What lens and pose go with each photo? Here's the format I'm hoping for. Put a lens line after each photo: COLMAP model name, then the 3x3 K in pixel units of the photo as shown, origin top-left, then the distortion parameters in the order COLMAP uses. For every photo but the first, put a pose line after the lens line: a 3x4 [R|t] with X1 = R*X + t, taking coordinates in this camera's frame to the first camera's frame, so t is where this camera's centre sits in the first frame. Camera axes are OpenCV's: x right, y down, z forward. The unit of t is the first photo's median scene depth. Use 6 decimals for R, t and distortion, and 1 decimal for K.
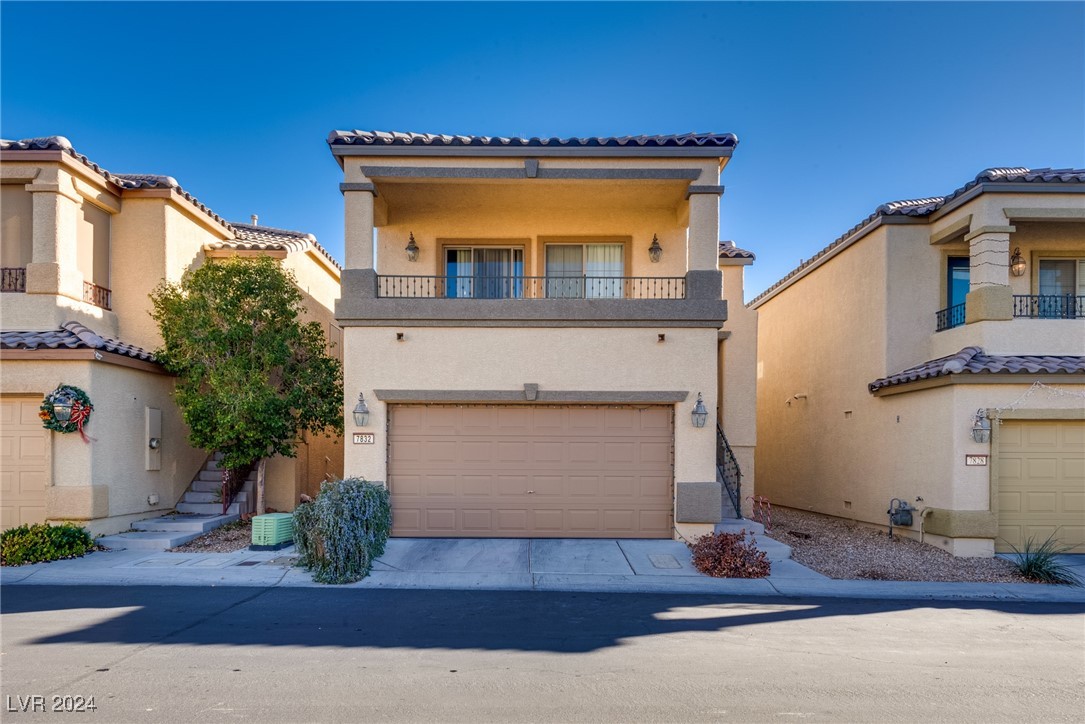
lens RADIAL K [[496.6, 0, 546.4], [0, 496.6, 361.2], [0, 0, 1]] dist [-0.000842, -0.000314]
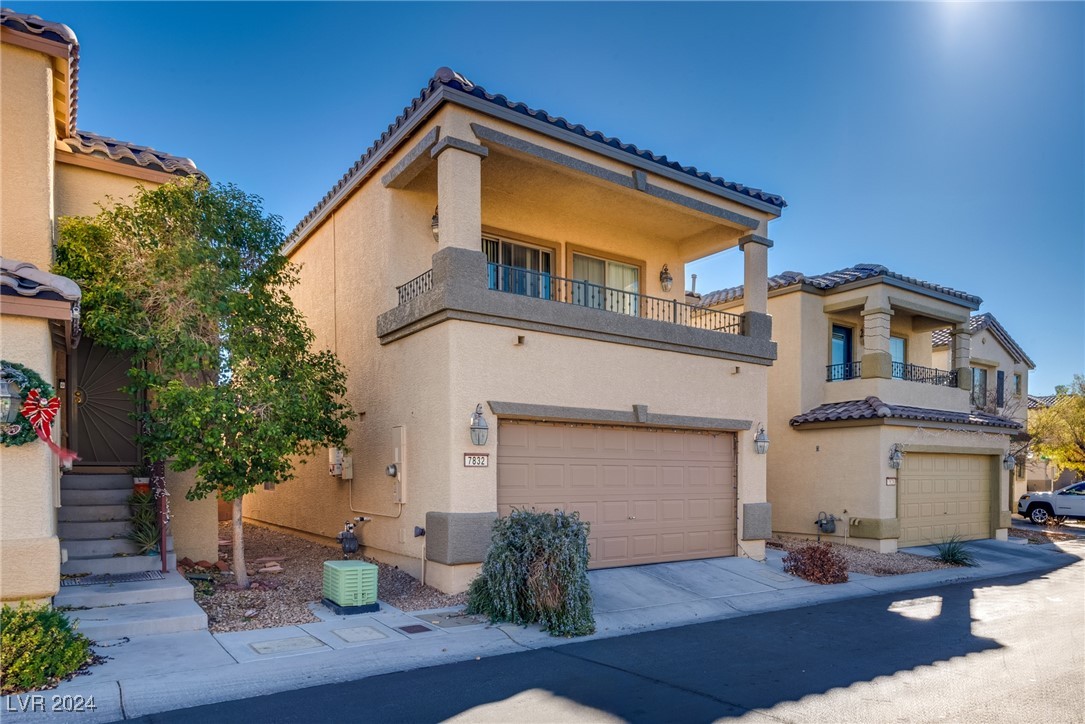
lens RADIAL K [[536.5, 0, 542.6], [0, 536.5, 376.4], [0, 0, 1]] dist [0.000833, -0.000091]
pose [[0.872759, 0.087131, 0.480313, -0.666887], [-0.091686, 0.995689, -0.014022, 0.020311], [-0.479464, -0.031800, 0.876985, 0.171510]]
